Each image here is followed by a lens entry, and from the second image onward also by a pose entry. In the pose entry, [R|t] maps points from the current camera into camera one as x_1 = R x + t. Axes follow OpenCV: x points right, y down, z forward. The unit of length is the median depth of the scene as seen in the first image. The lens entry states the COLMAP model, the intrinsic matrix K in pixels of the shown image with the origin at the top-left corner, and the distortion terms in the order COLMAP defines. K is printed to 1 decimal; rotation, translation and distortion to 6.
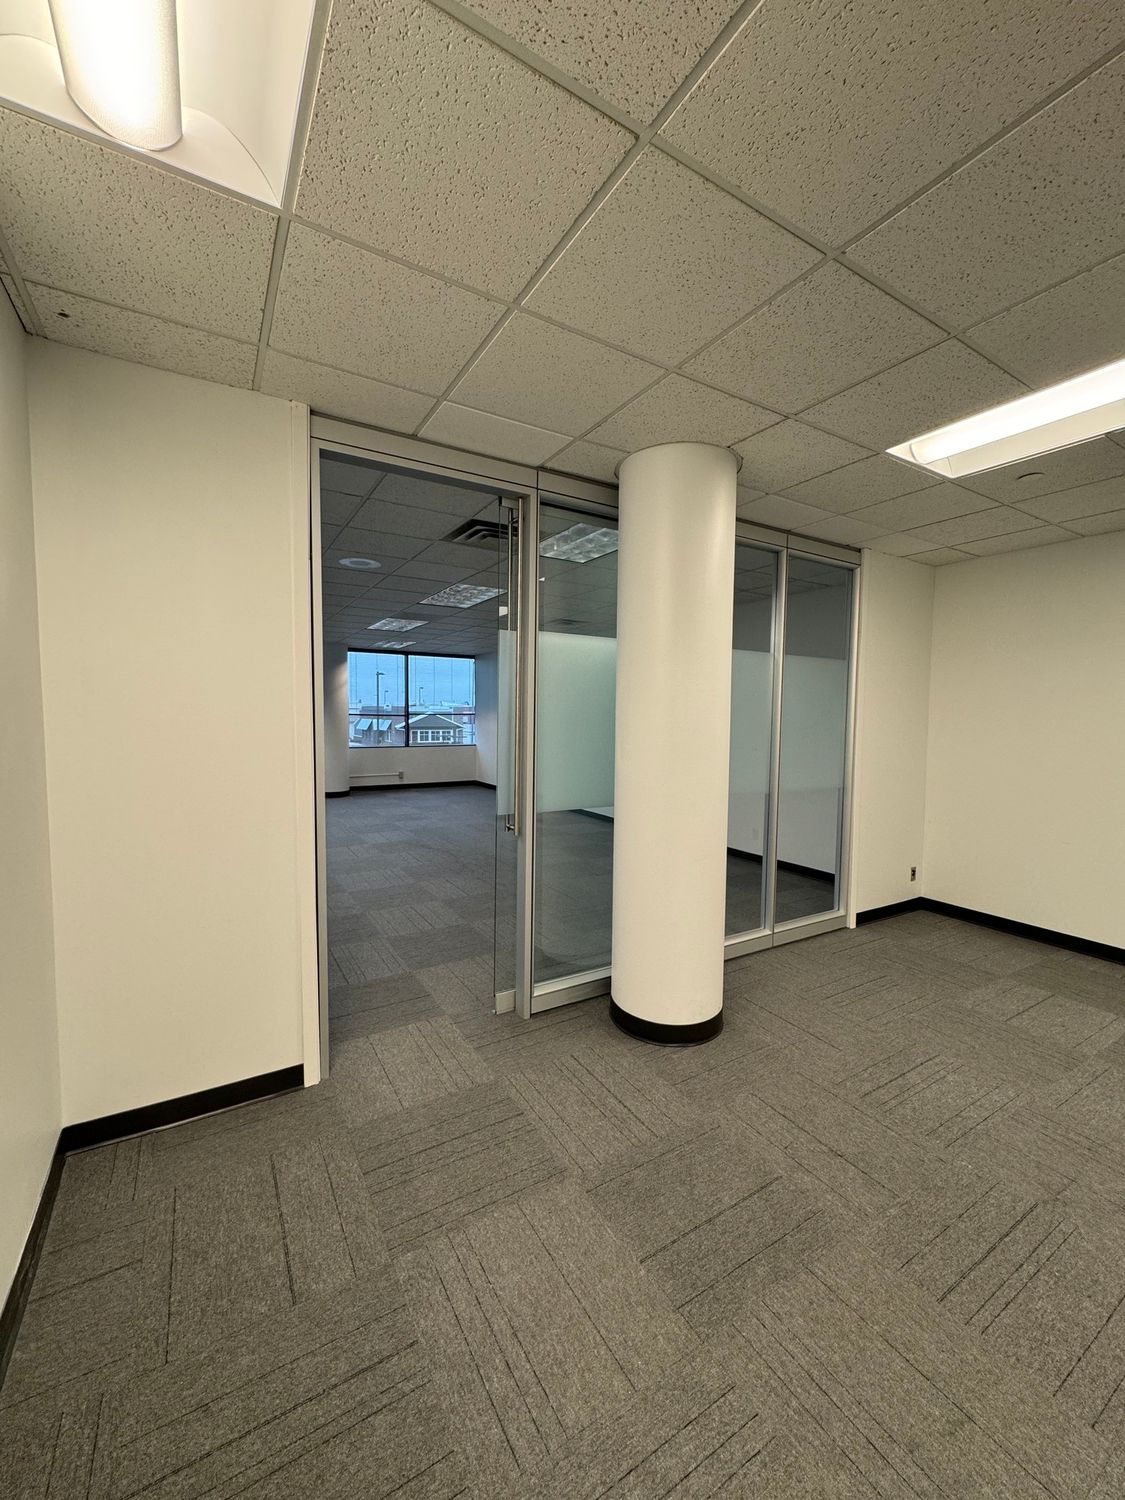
lens RADIAL K [[596.5, 0, 566.8], [0, 596.5, 748.0], [0, 0, 1]] dist [0.004028, 0.000439]
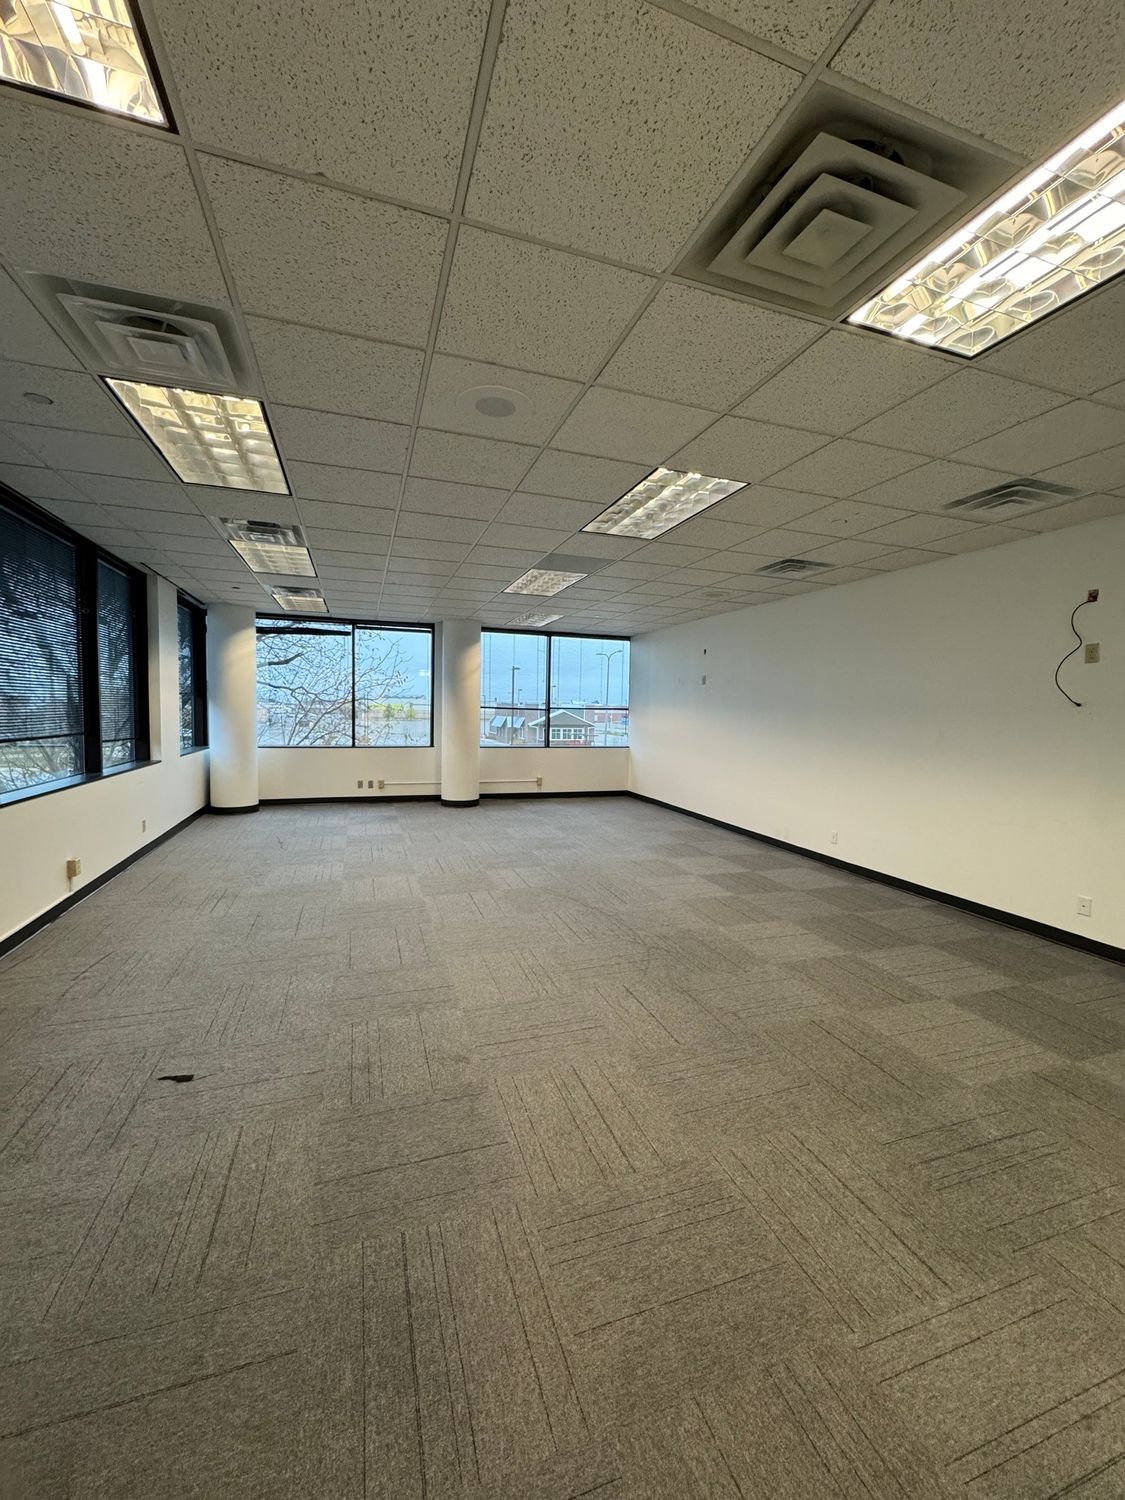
lens RADIAL K [[596.5, 0, 551.5], [0, 596.5, 759.8], [0, 0, 1]] dist [0.004028, 0.000439]
pose [[0.971234, 0.031108, -0.236085, -0.235343], [-0.026212, 0.999372, 0.023850, -0.017043], [0.236679, -0.016976, 0.971440, 0.709037]]
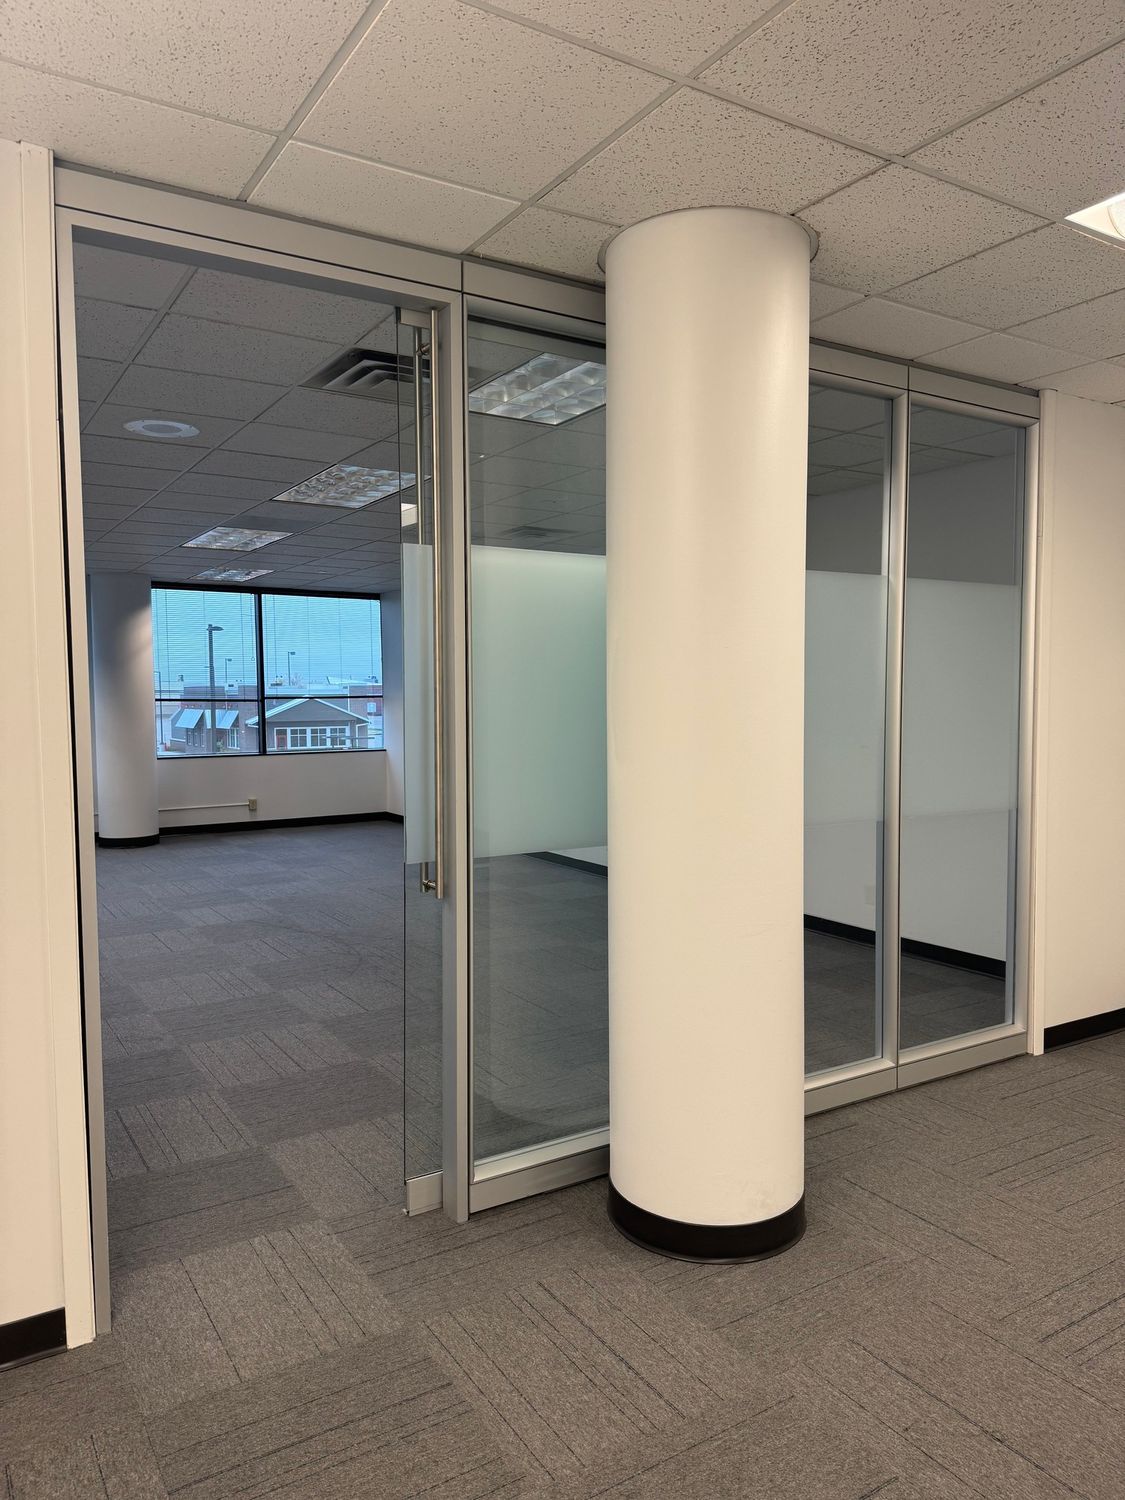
lens RADIAL K [[1053.5, 0, 566.9], [0, 1053.5, 756.2], [0, 0, 1]] dist [0.046604, -0.047937]
pose [[0.999744, -0.018596, 0.012909, 0.026843], [0.018575, 0.999826, 0.001759, 0.008084], [-0.012939, -0.001519, 0.999915, -0.015190]]
